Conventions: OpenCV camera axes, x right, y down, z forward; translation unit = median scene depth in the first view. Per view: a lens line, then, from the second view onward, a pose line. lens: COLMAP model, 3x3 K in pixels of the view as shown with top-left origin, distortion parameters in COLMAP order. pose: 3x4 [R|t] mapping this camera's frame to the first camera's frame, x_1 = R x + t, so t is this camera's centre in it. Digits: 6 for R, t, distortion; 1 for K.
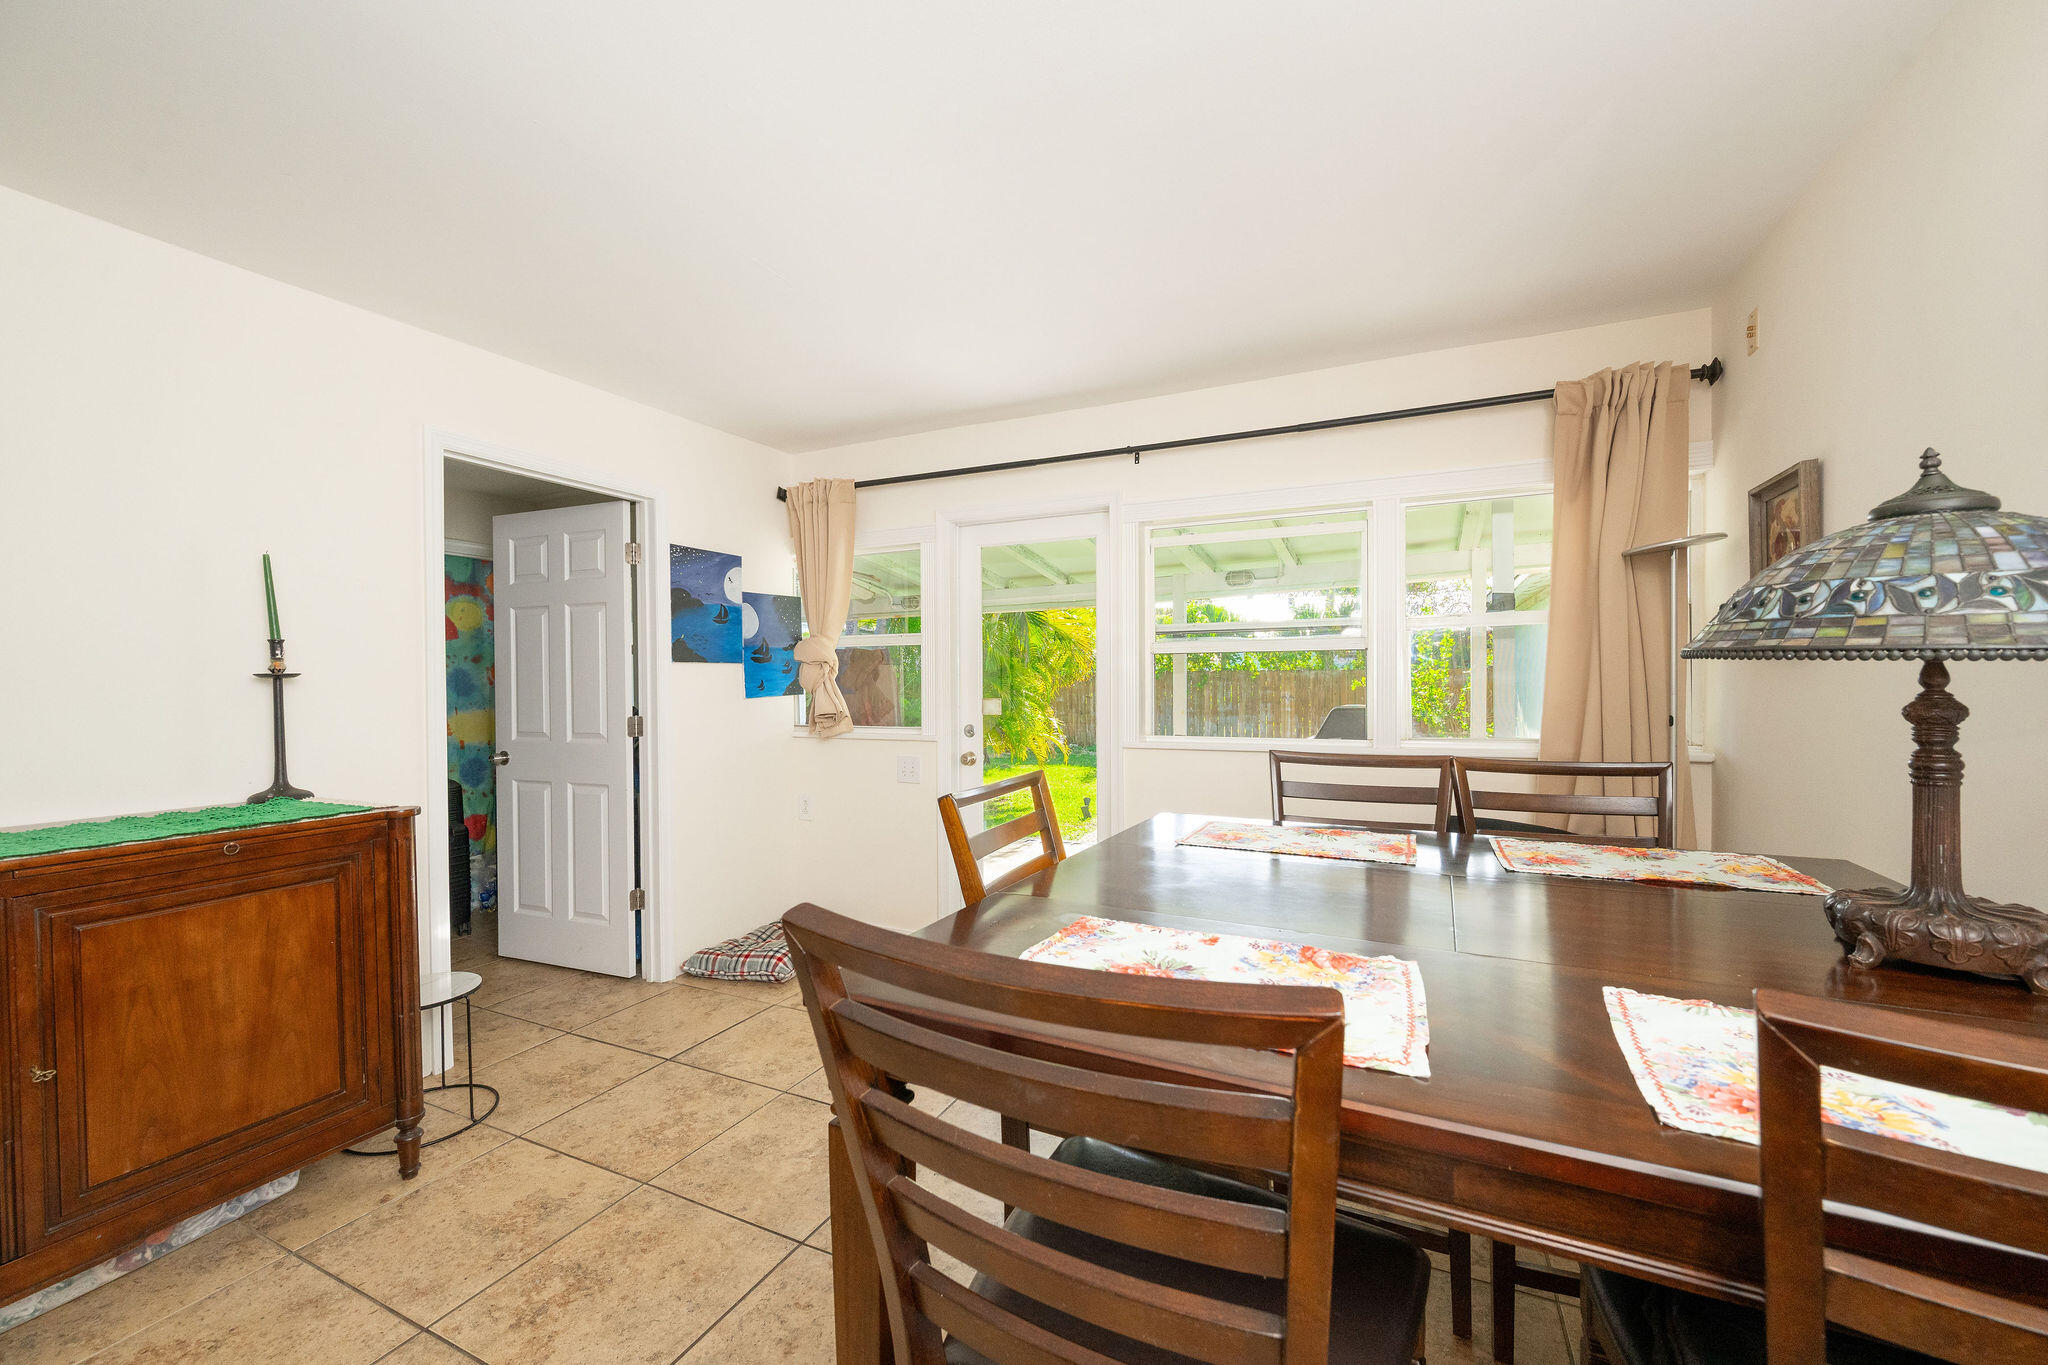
lens RADIAL K [[808.6, 0, 1025.8], [0, 808.6, 686.5], [0, 0, 1]] dist [-0.004403, 0.000302]
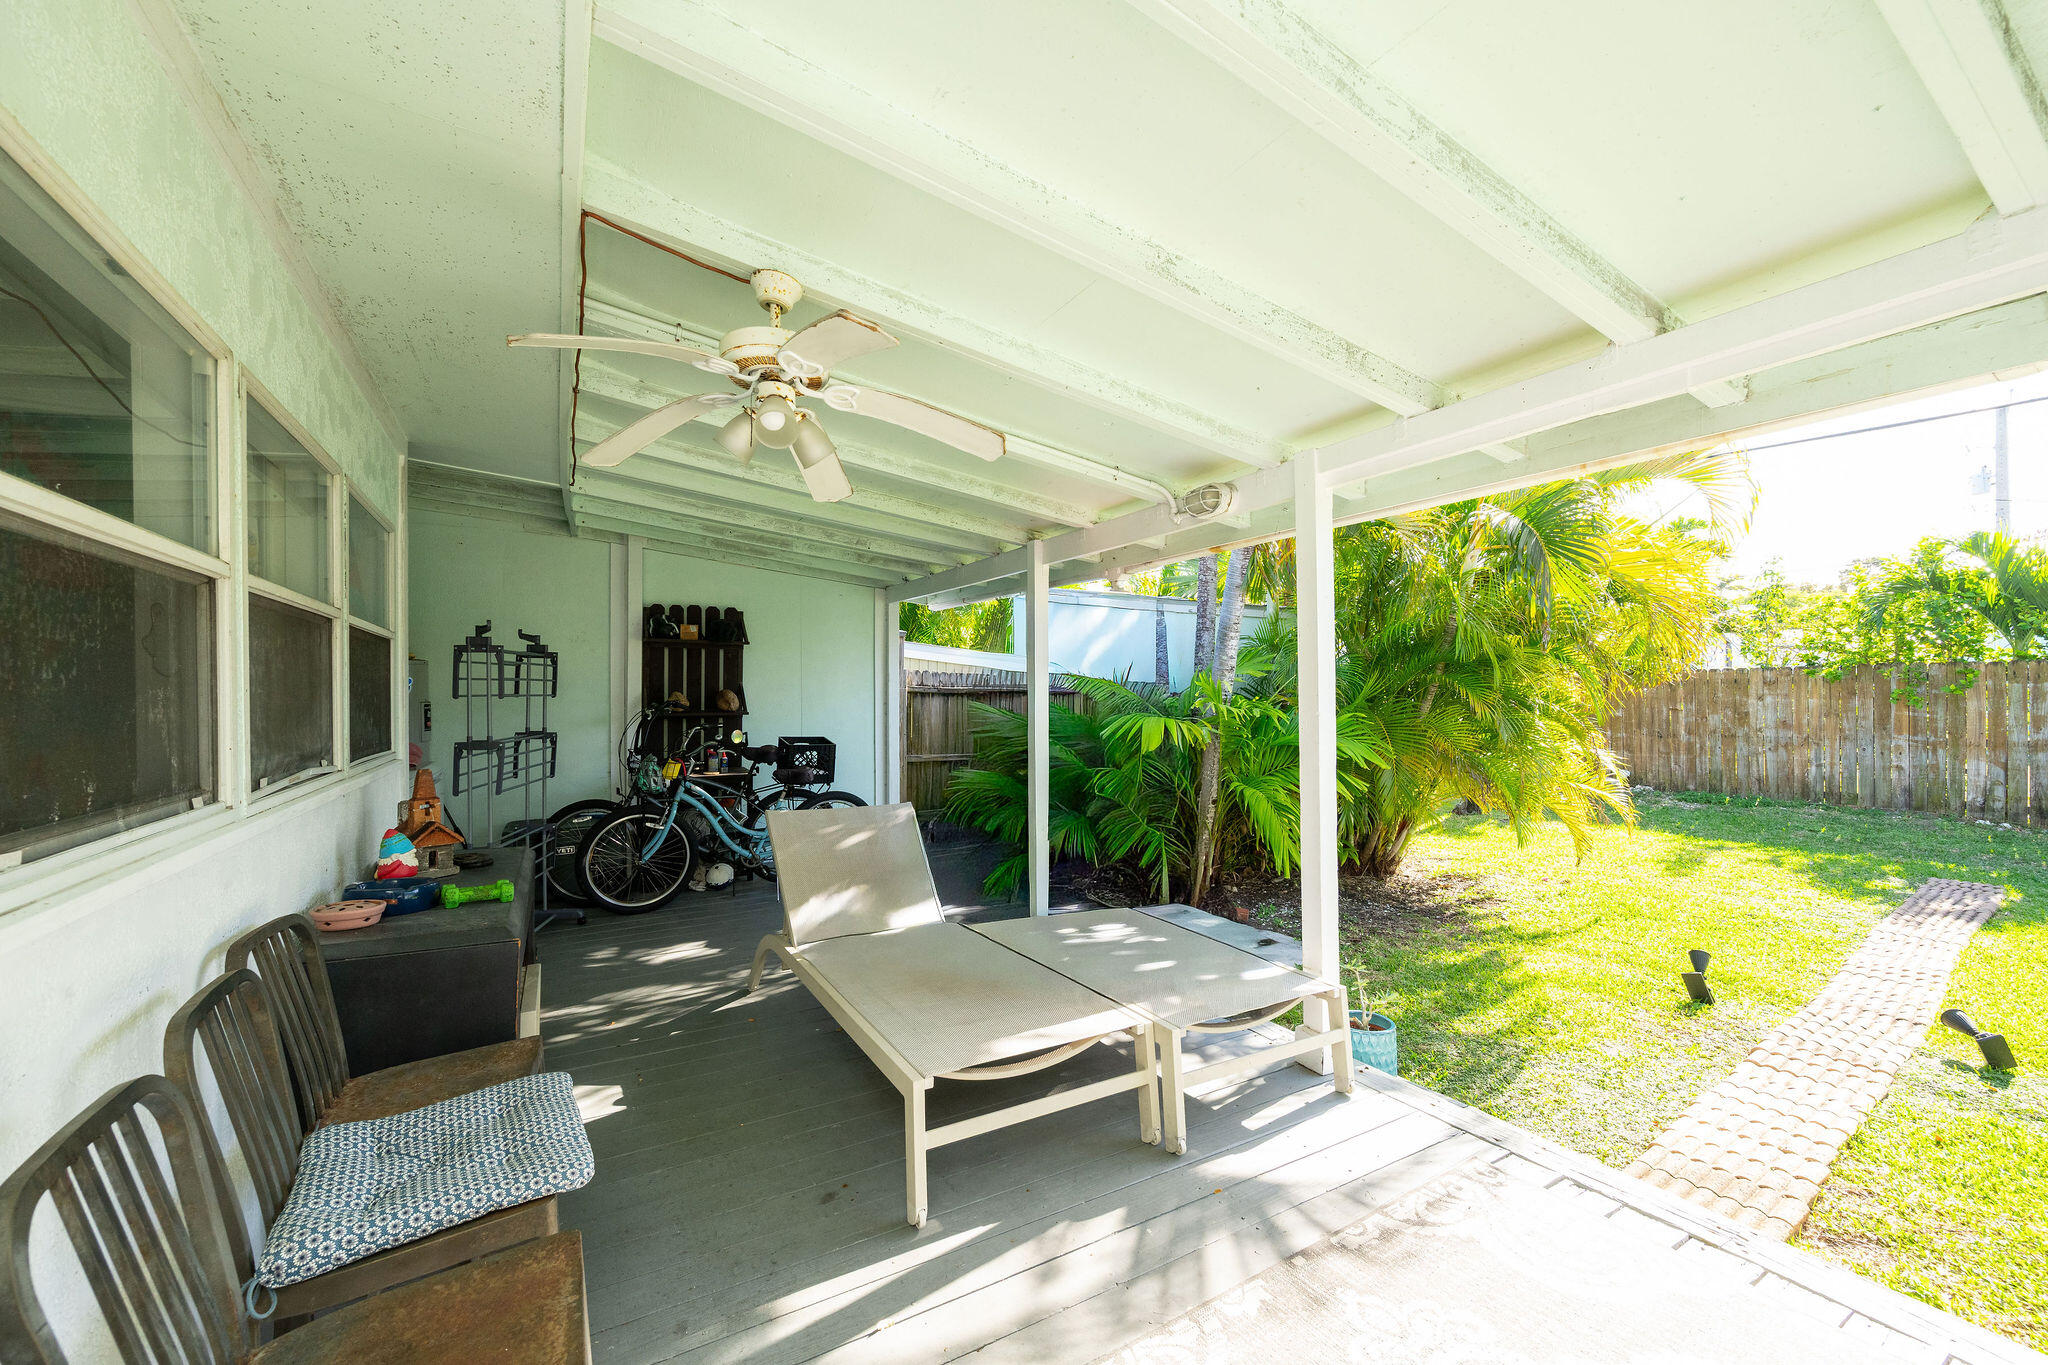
lens RADIAL K [[808.6, 0, 1028.9], [0, 808.6, 689.0], [0, 0, 1]] dist [-0.004403, 0.000302]
pose [[0.833268, 0.000522, -0.552869, 0.012750], [-0.001727, 0.999997, -0.001658, -0.000816], [0.552867, 0.002337, 0.833266, 0.368290]]
